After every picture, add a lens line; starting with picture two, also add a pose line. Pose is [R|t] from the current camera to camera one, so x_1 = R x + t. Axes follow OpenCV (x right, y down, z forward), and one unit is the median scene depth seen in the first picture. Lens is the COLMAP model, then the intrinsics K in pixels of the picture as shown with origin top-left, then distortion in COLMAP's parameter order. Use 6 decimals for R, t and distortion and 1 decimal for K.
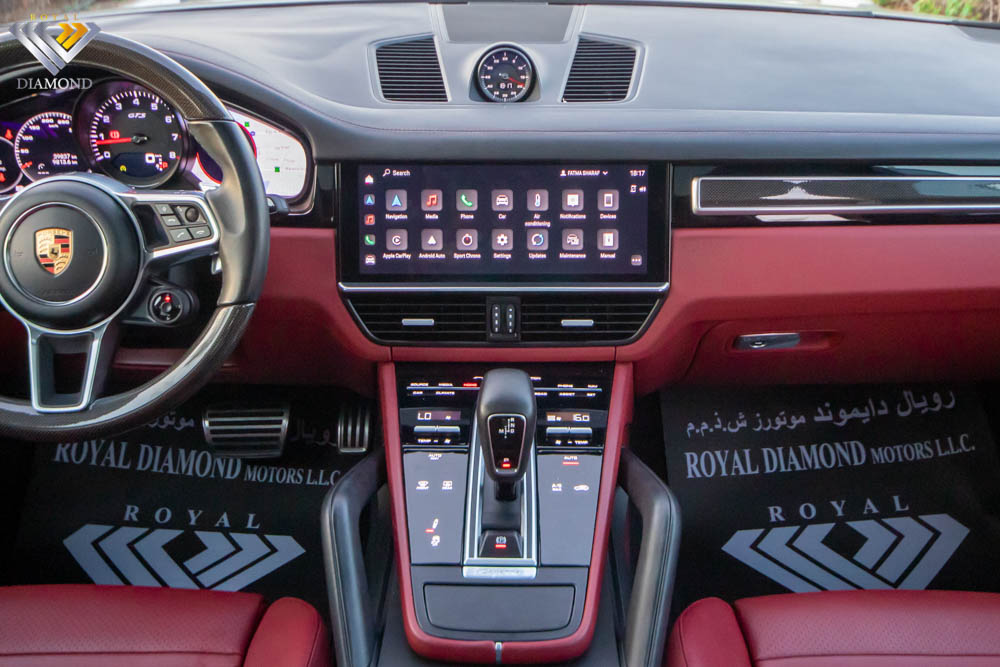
lens RADIAL K [[1086.2, 0, 498.5], [0, 1086.2, 289.8], [0, 0, 1]] dist [0.021104, 0.000000]
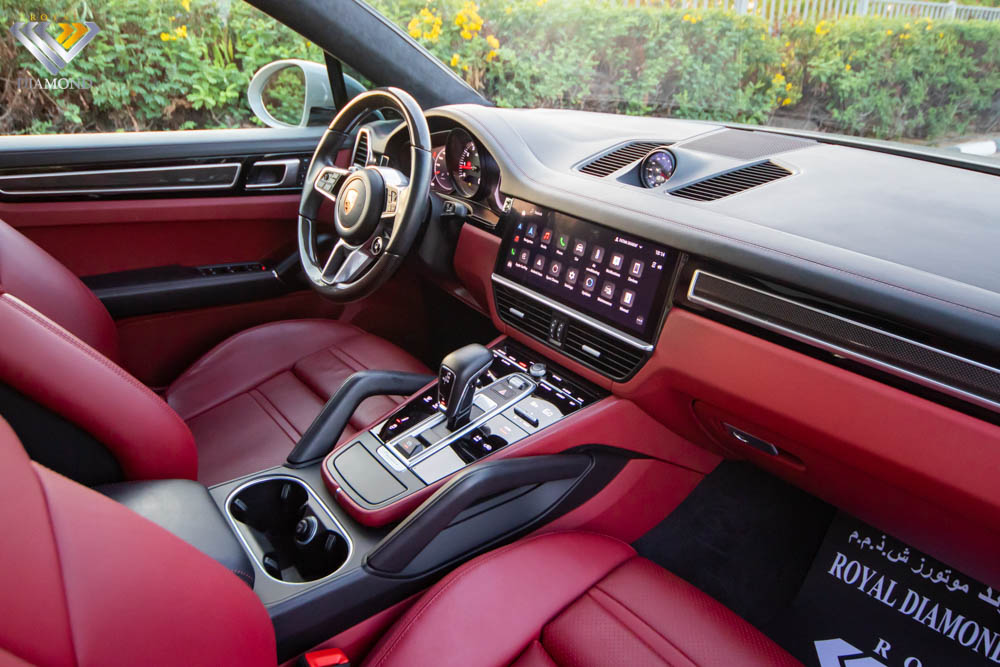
lens RADIAL K [[691.4, 0, 524.8], [0, 691.4, 301.6], [0, 0, 1]] dist [0.008350, -0.004427]
pose [[0.636334, 0.303549, -0.709180, 0.577281], [-0.337098, 0.936324, 0.098301, -0.078069], [0.693861, 0.176511, 0.698141, 0.338219]]
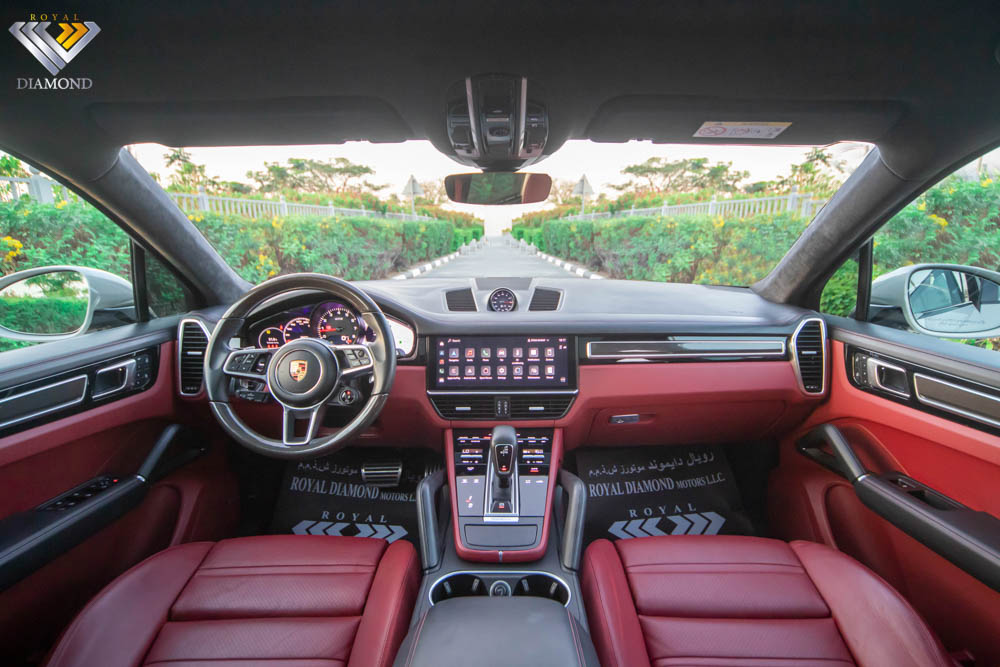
lens RADIAL K [[496.7, 0, 502.8], [0, 496.7, 345.5], [0, 0, 1]] dist [0.006019, 0.001704]
pose [[0.999979, -0.004468, 0.004790, 0.001008], [0.005251, 0.983940, -0.178423, 0.080741], [-0.003916, 0.178444, 0.983942, 0.000473]]
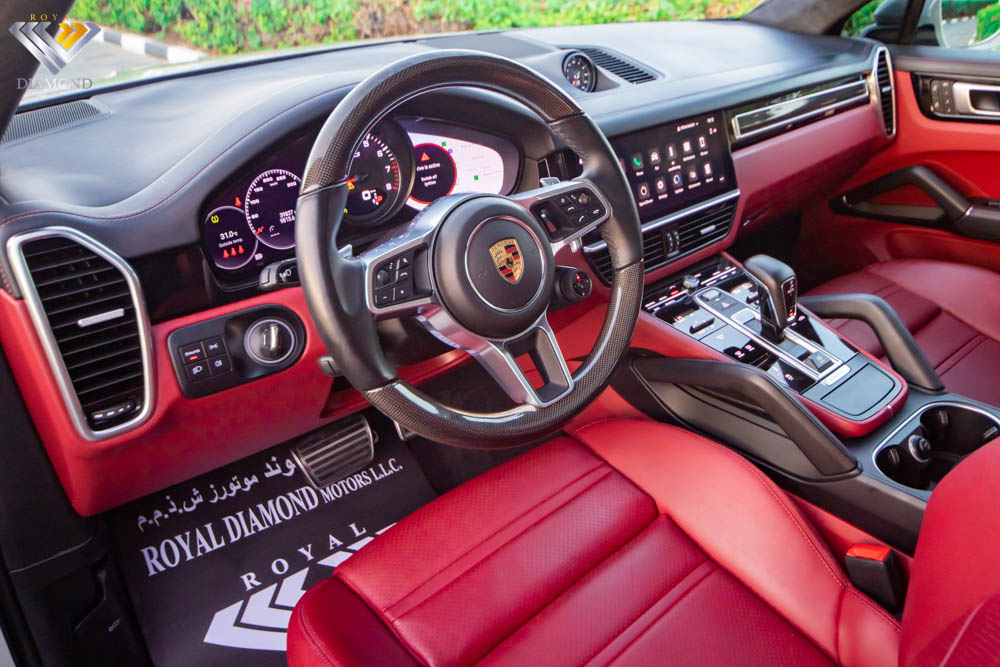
lens RADIAL K [[761.7, 0, 565.3], [0, 761.7, 306.9], [0, 0, 1]] dist [0.005197, 0.012376]
pose [[0.705842, -0.315320, 0.634319, -0.711567], [0.298861, 0.944424, 0.136913, -0.065694], [-0.642238, 0.092935, 0.760851, 0.348229]]
